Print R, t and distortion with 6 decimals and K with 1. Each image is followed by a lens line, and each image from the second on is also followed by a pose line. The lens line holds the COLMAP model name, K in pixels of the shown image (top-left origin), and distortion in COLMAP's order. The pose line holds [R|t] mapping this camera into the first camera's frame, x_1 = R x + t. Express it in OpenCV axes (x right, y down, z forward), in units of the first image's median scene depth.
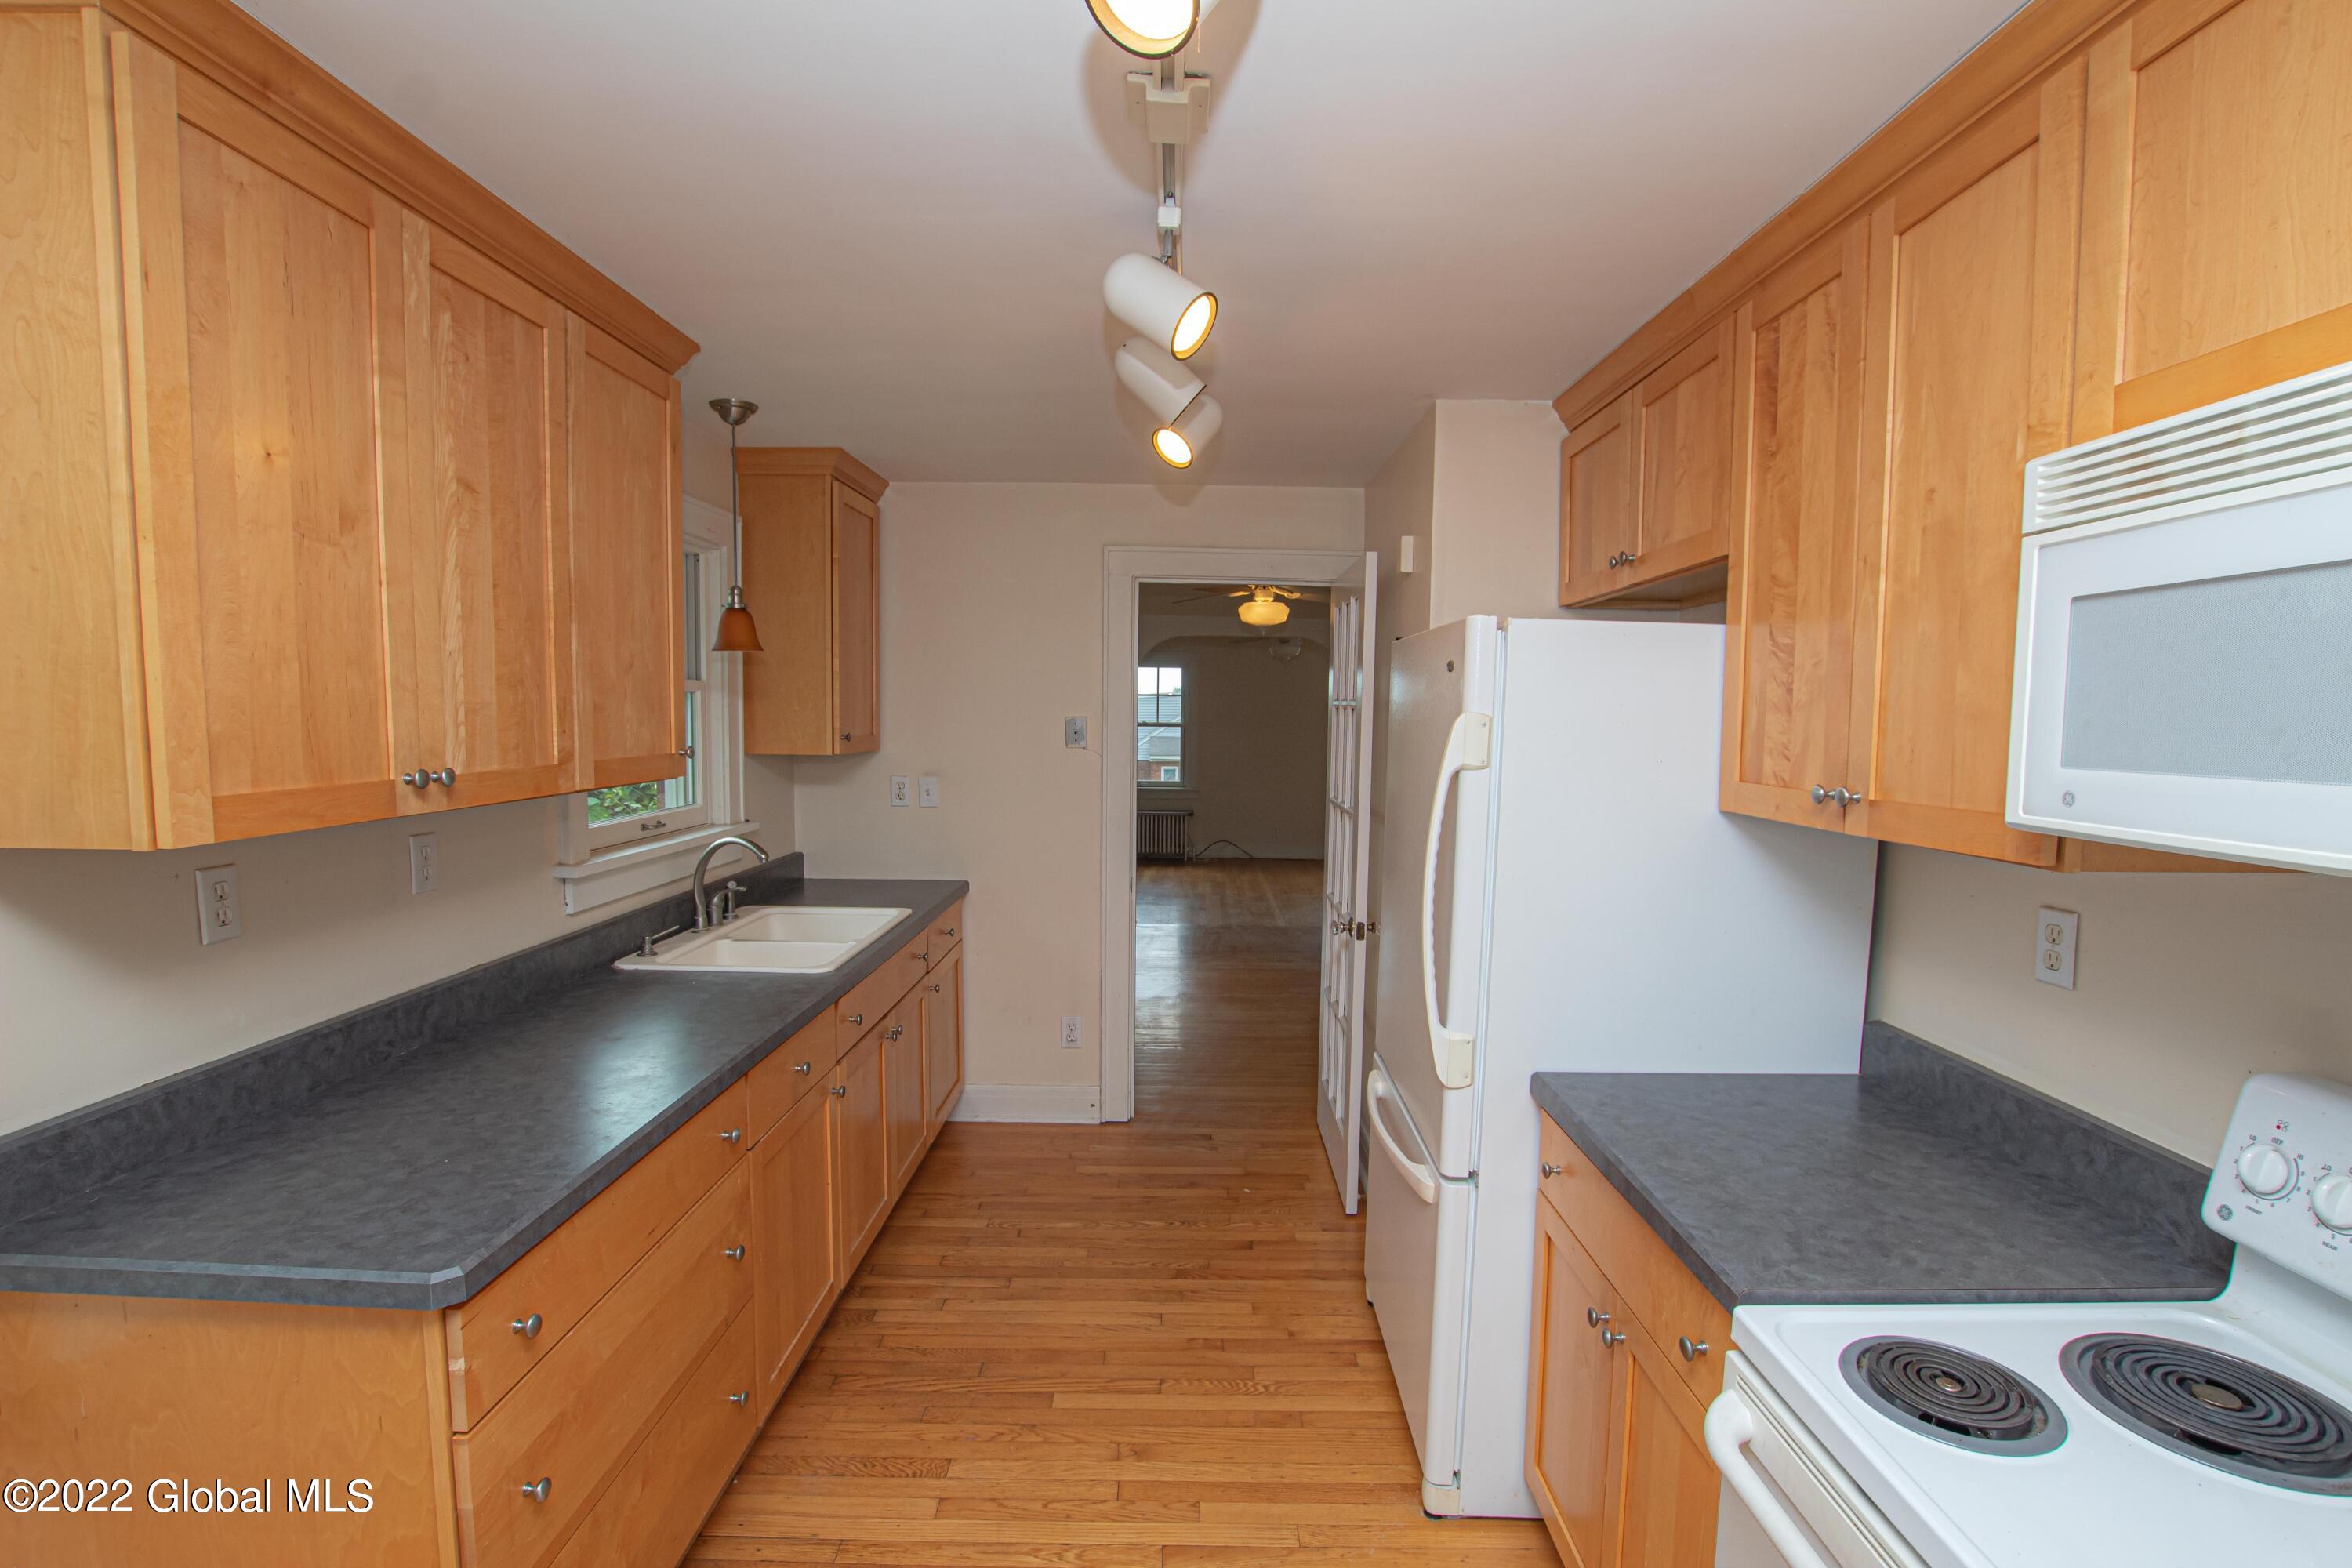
lens RADIAL K [[1094.1, 0, 1176.8], [0, 1094.1, 796.8], [0, 0, 1]] dist [-0.035324, 0.005121]
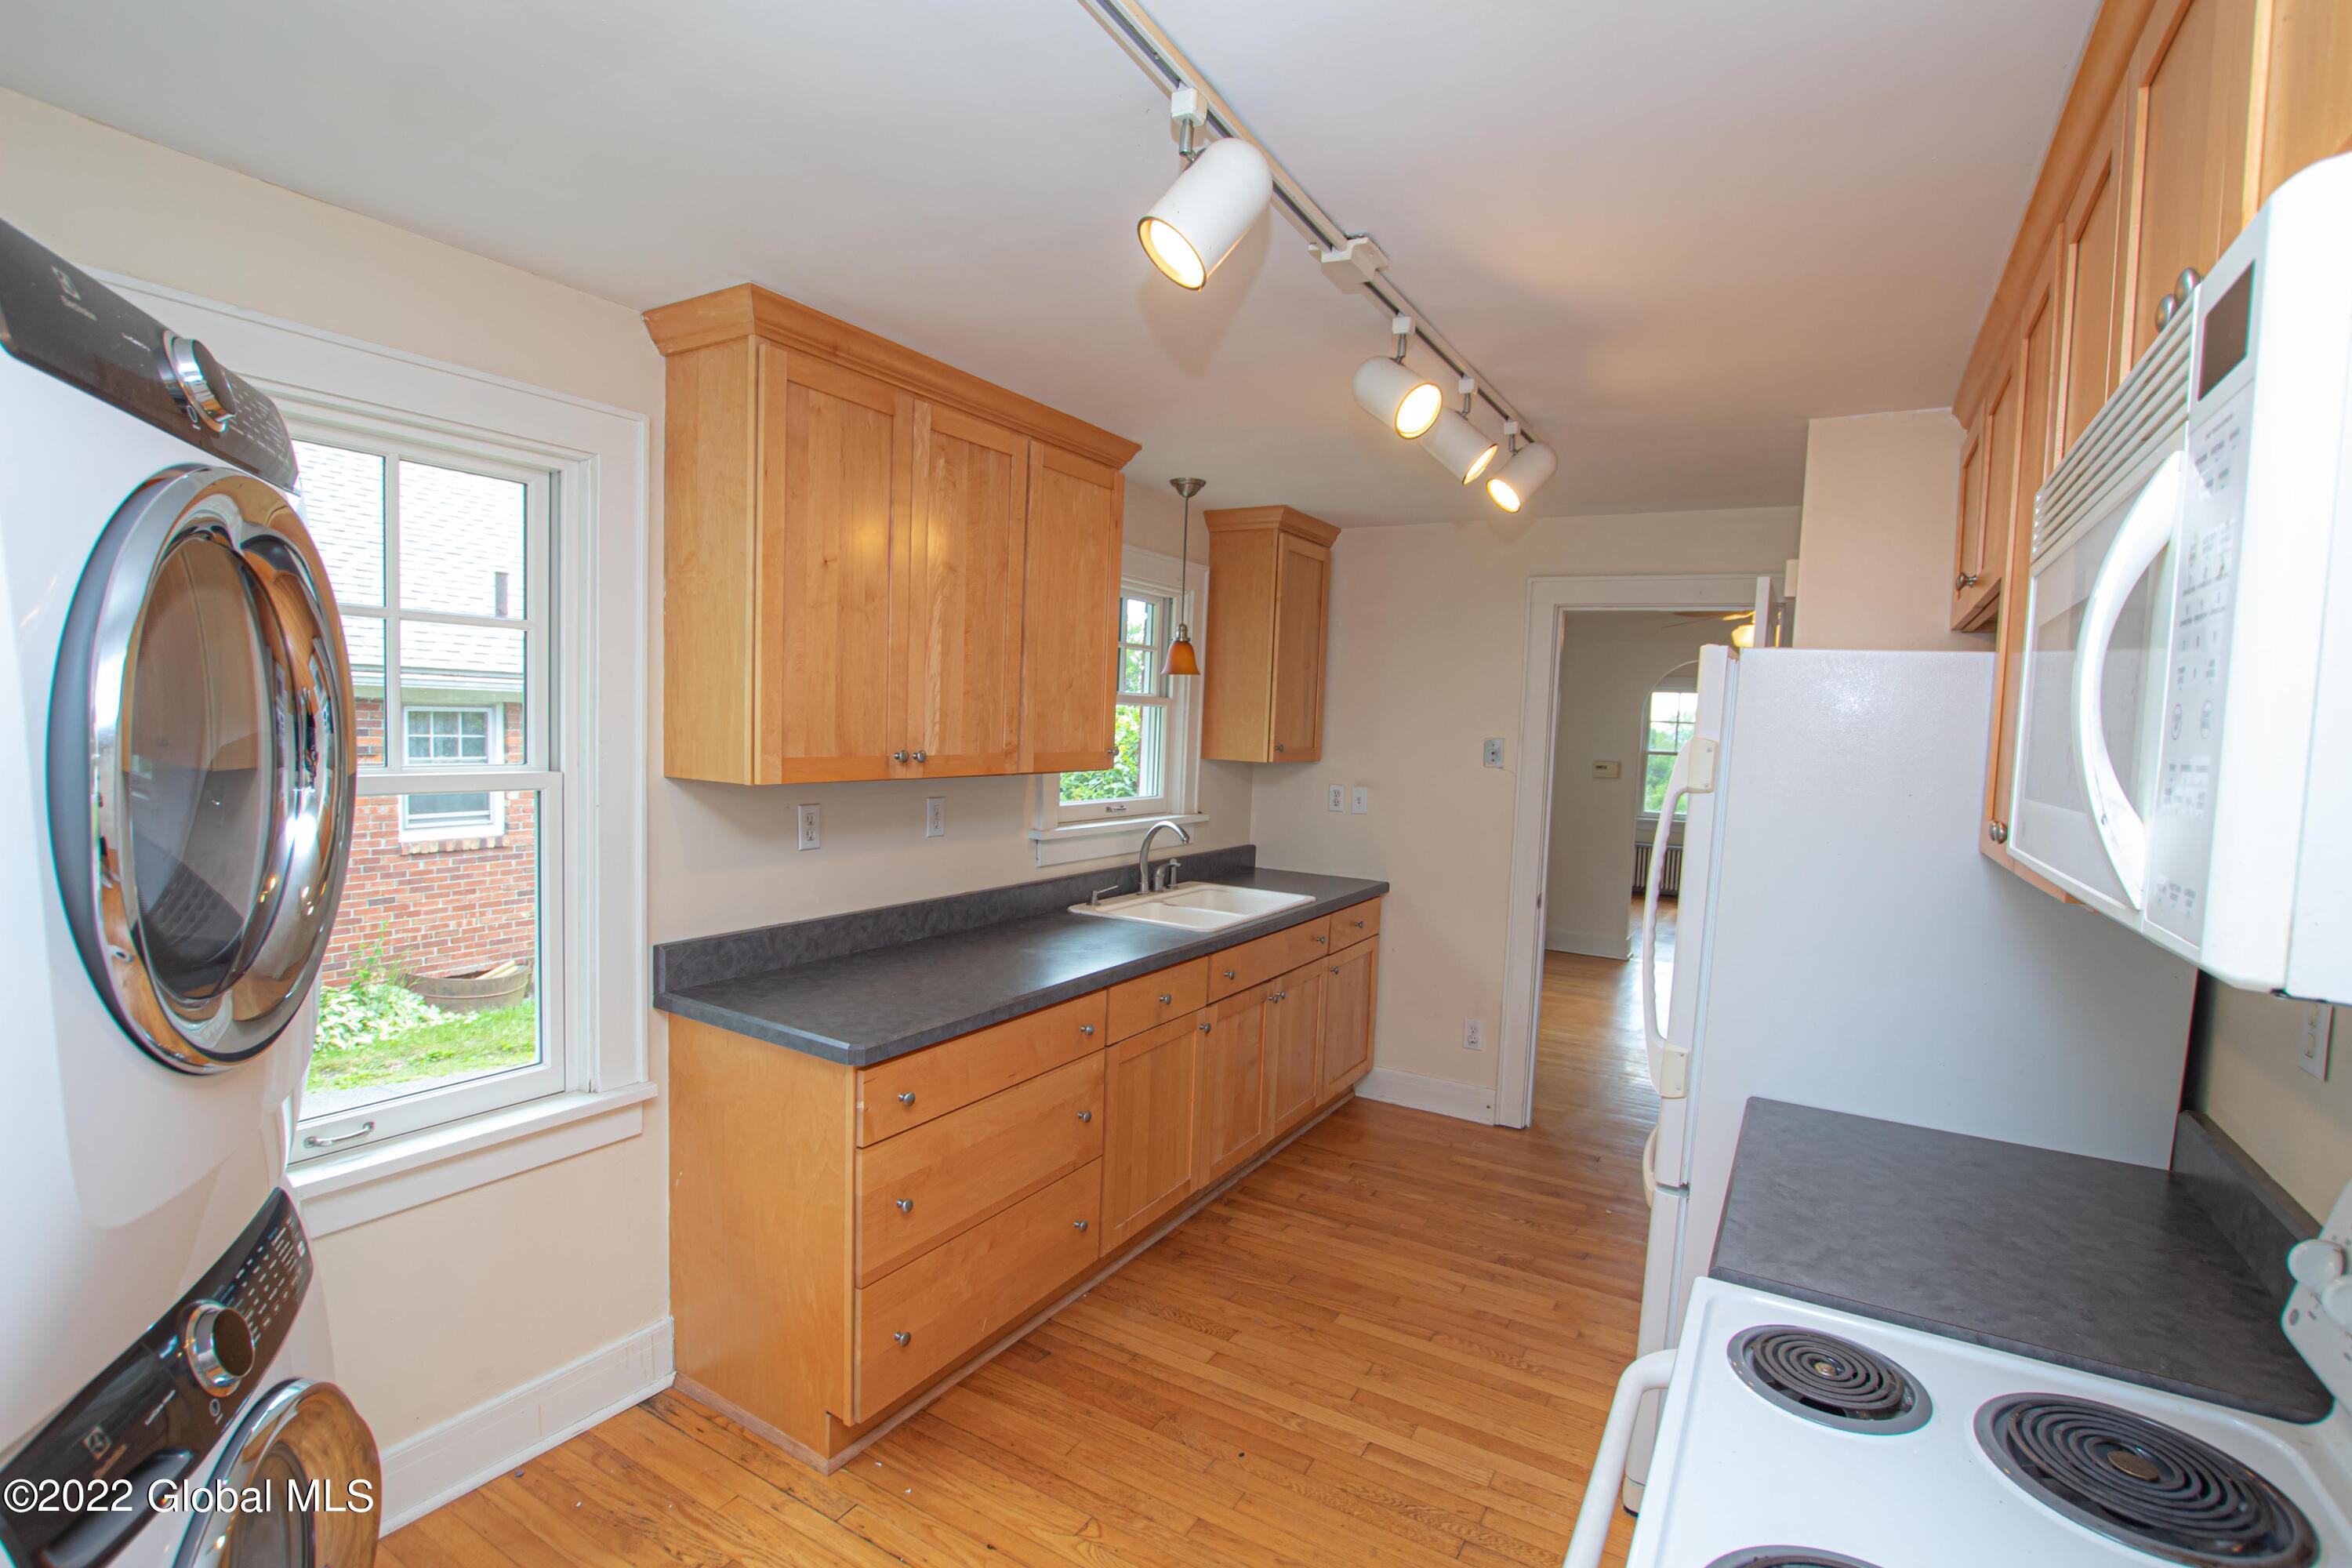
lens RADIAL K [[1094.5, 0, 1173.6], [0, 1094.5, 794.4], [0, 0, 1]] dist [-0.035934, 0.006269]
pose [[0.860979, 0.056661, -0.505474, 0.348893], [-0.068384, 0.997648, -0.004647, 0.015202], [0.504022, 0.038568, 0.862829, -0.141241]]
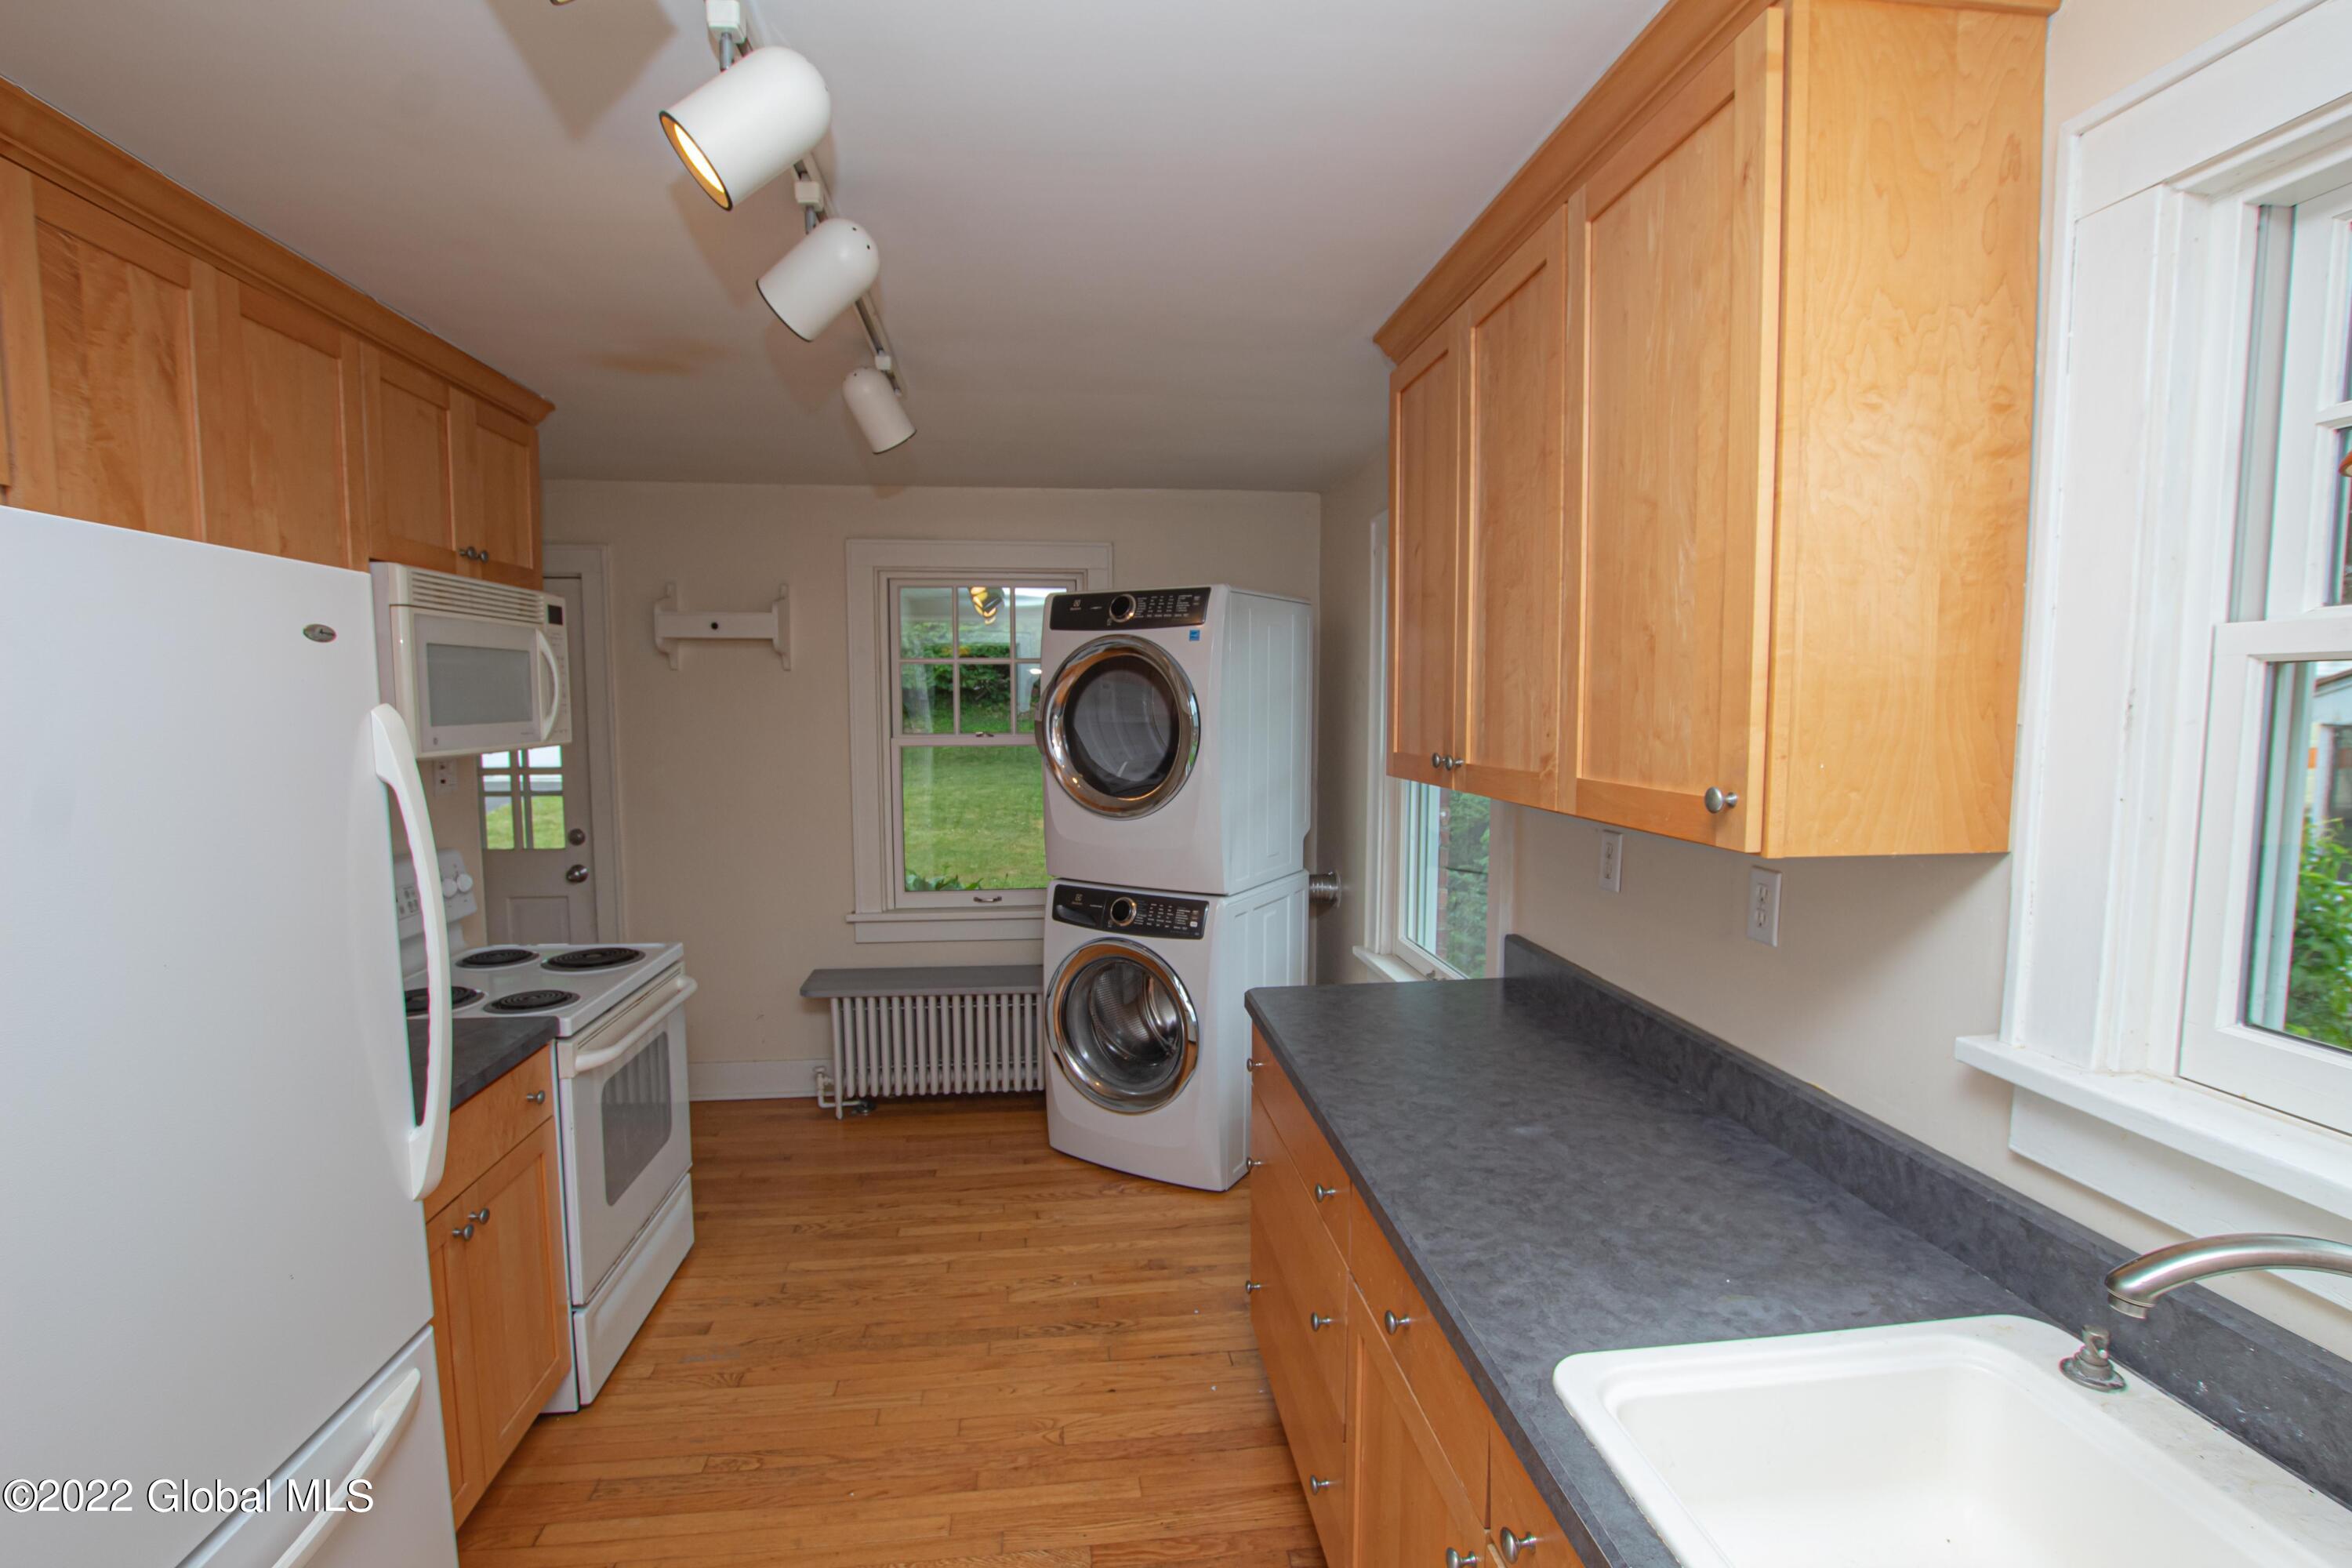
lens RADIAL K [[1087.9, 0, 1174.1], [0, 1087.9, 795.8], [0, 0, 1]] dist [-0.034733, 0.005701]
pose [[-0.992265, 0.001958, -0.124118, -0.175290], [-0.018954, 0.985762, 0.167077, -0.142492], [0.122678, 0.168137, -0.978100, 1.715639]]
